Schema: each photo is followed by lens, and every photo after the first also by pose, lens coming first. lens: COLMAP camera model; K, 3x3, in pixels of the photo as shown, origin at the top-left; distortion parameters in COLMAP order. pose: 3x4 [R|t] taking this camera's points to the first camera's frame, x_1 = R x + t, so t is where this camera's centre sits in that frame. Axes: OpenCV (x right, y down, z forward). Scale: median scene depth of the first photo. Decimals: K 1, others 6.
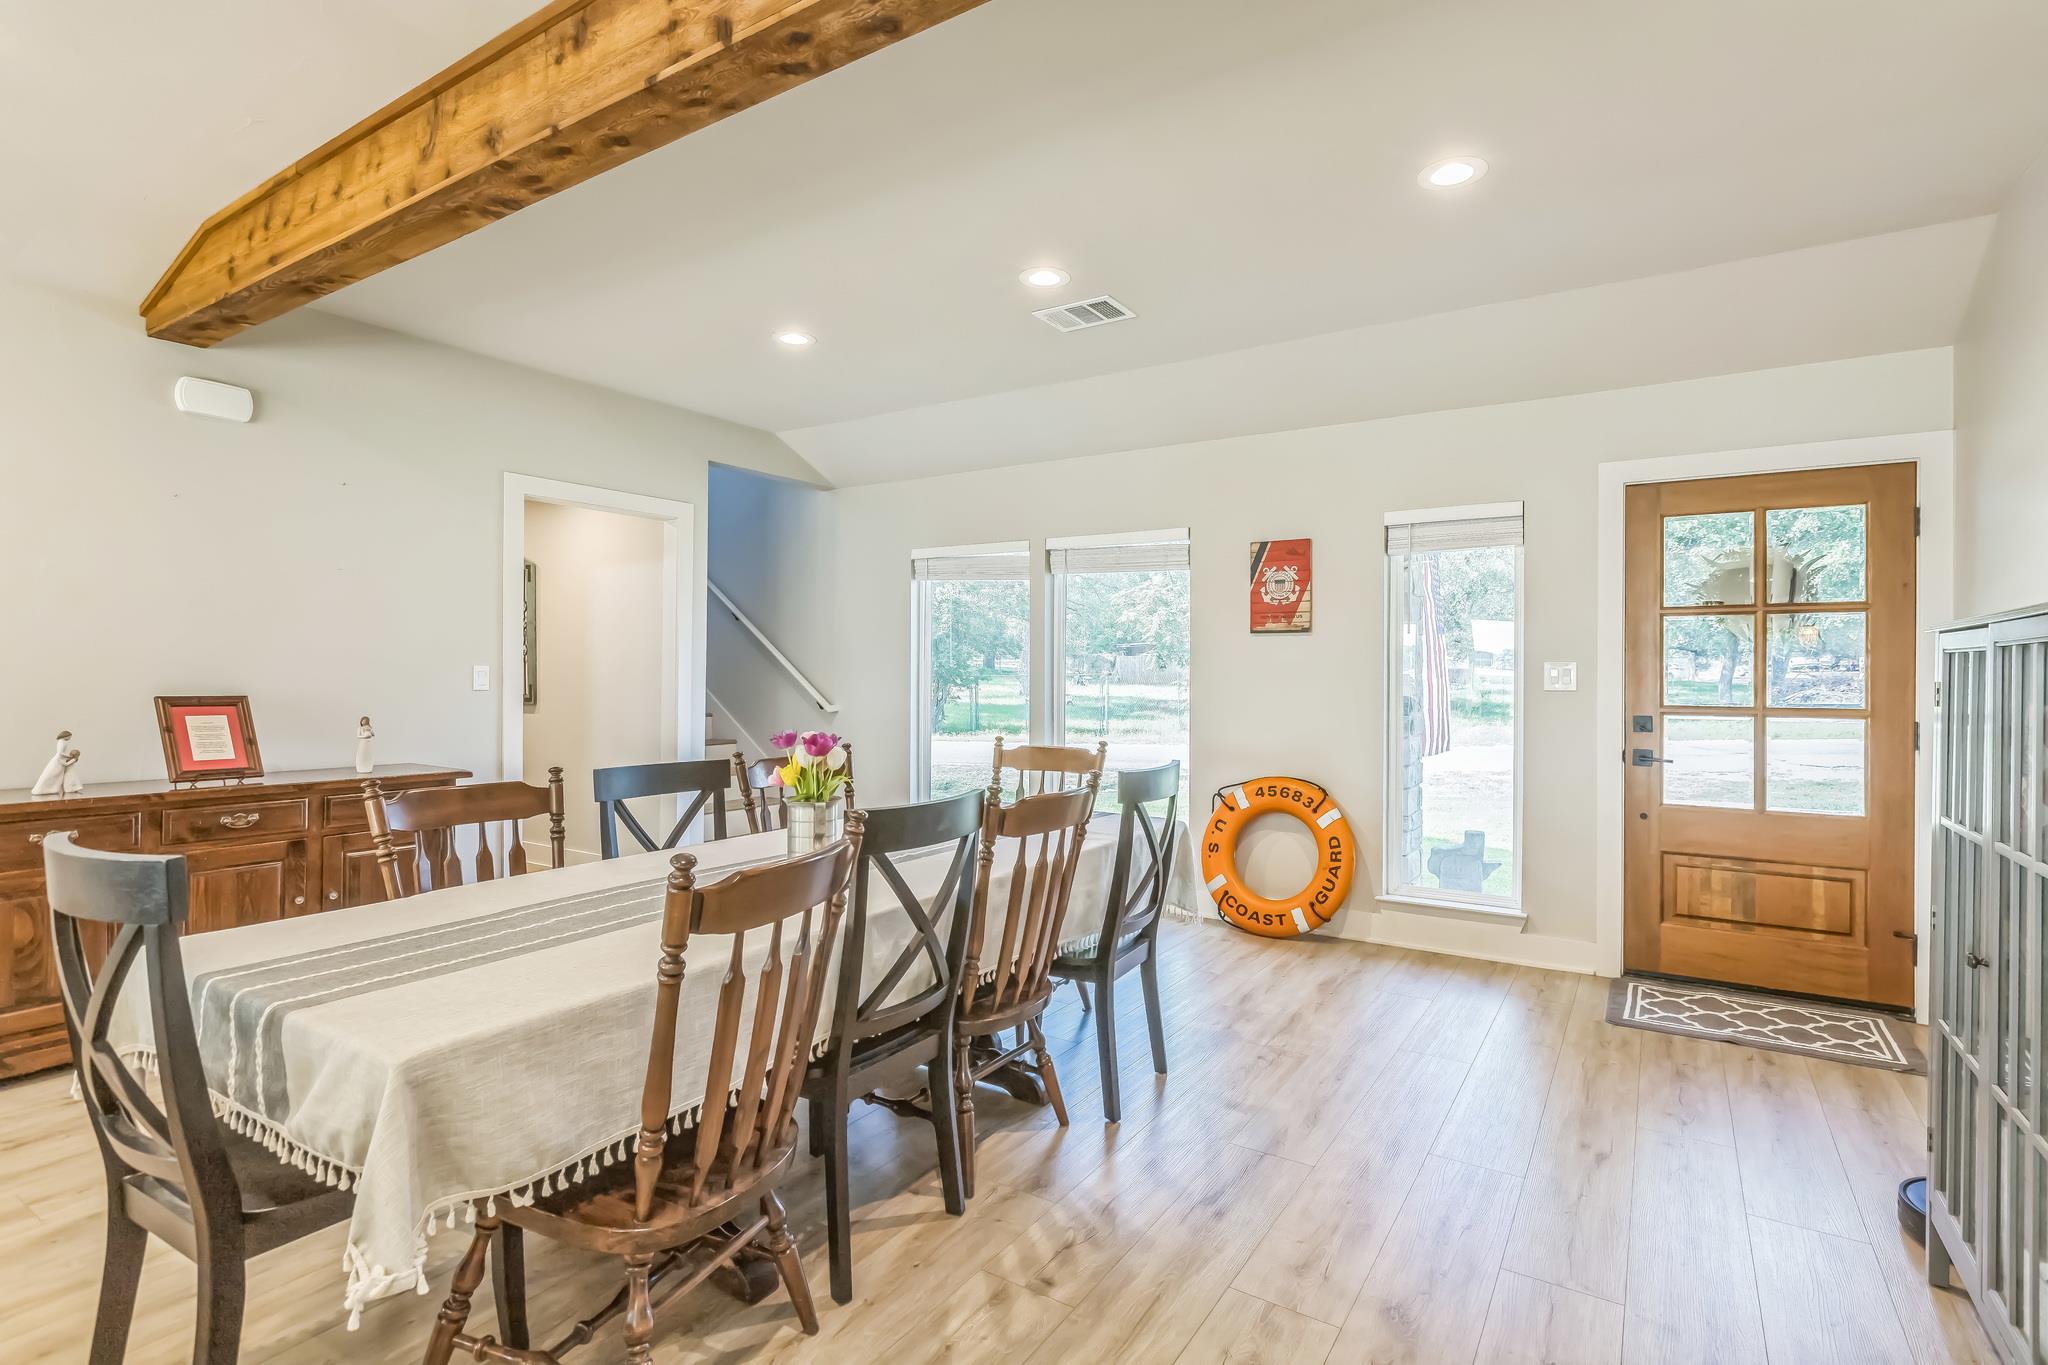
lens RADIAL K [[978.6, 0, 1045.5], [0, 978.6, 679.8], [0, 0, 1]] dist [-0.006413, -0.001321]
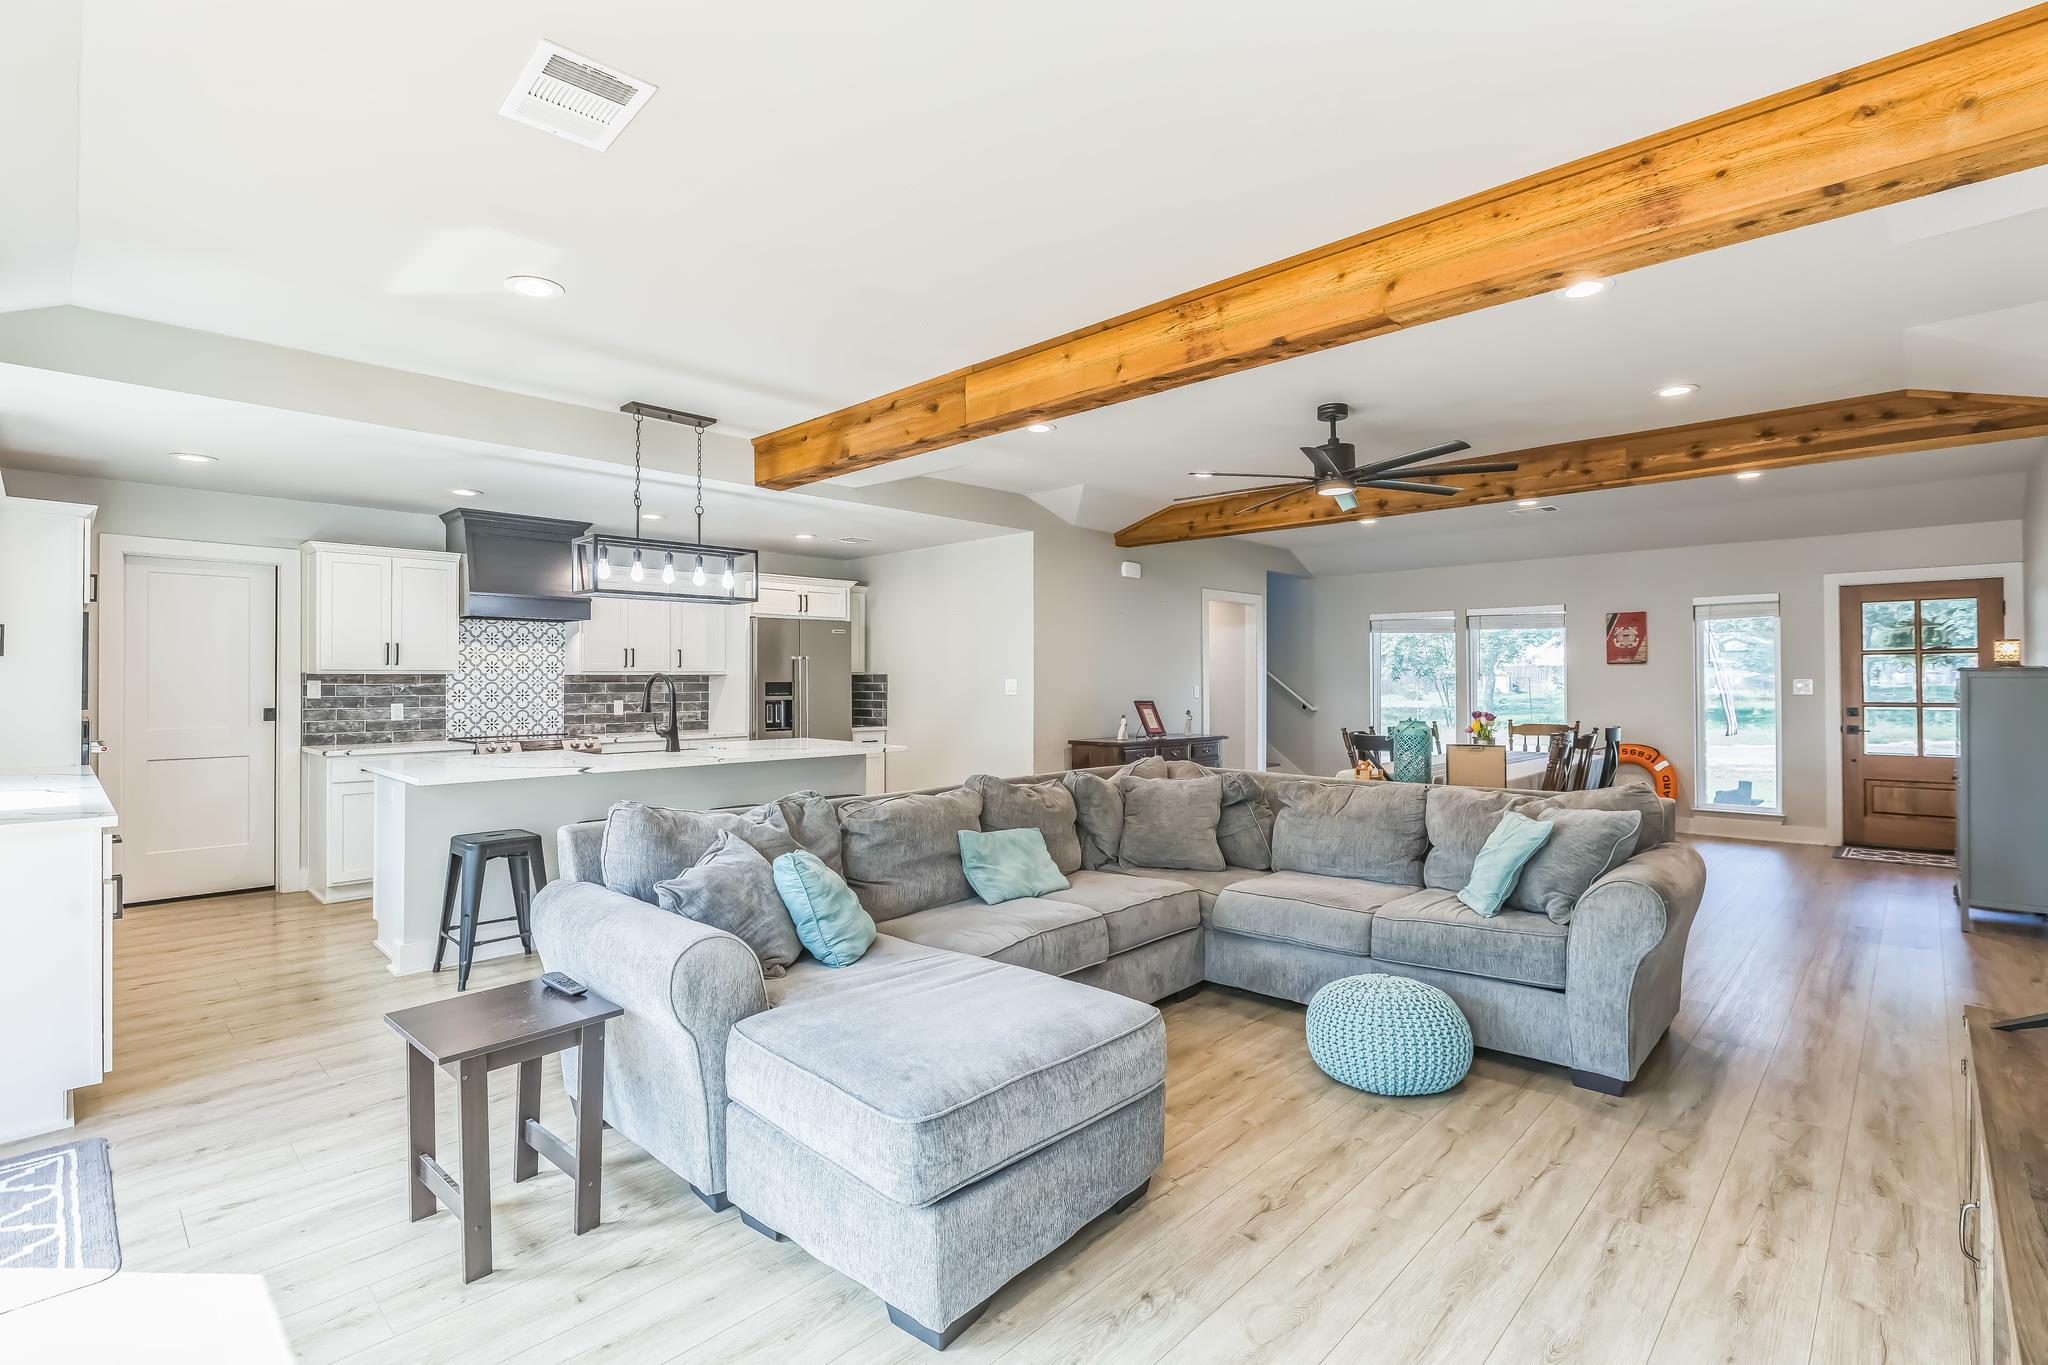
lens RADIAL K [[978.6, 0, 1027.0], [0, 978.6, 682.8], [0, 0, 1]] dist [-0.006413, -0.001321]
pose [[0.983322, -0.008752, -0.181661, -0.618239], [0.006662, 0.999904, -0.012114, 0.000774], [0.181750, 0.010702, 0.983287, -1.147221]]
